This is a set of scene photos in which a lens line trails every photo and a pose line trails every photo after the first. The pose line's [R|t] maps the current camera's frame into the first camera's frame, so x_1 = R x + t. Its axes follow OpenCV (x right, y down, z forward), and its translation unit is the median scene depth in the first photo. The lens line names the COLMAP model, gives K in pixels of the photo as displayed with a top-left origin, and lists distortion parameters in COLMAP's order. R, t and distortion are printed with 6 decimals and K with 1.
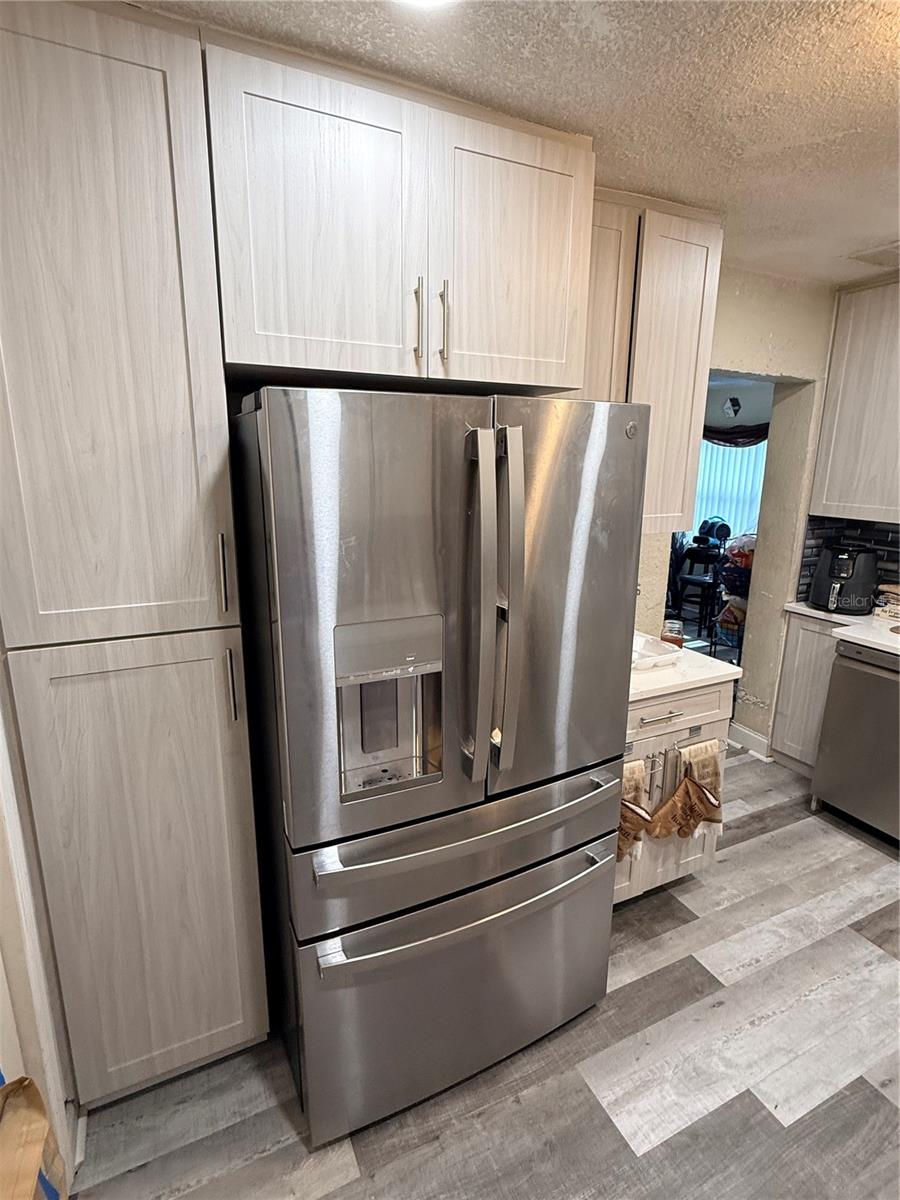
lens RADIAL K [[591.7, 0, 453.6], [0, 591.7, 597.4], [0, 0, 1]] dist [-0.002547, -0.000342]
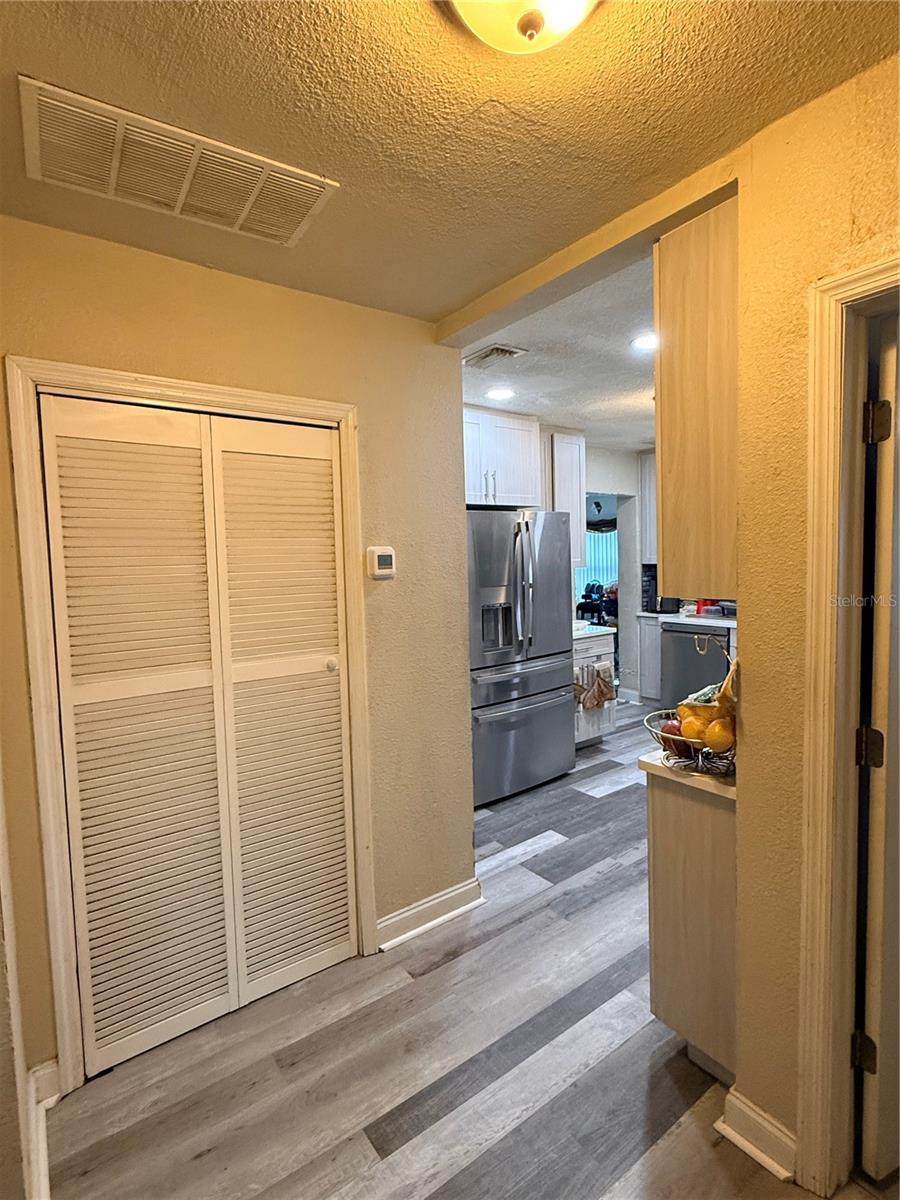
lens RADIAL K [[591.7, 0, 451.5], [0, 591.7, 597.6], [0, 0, 1]] dist [-0.002547, -0.000342]
pose [[0.982520, -0.050925, 0.179056, -0.467601], [0.079224, 0.984790, -0.154638, 0.289021], [-0.168457, 0.166121, 0.971610, -0.983100]]
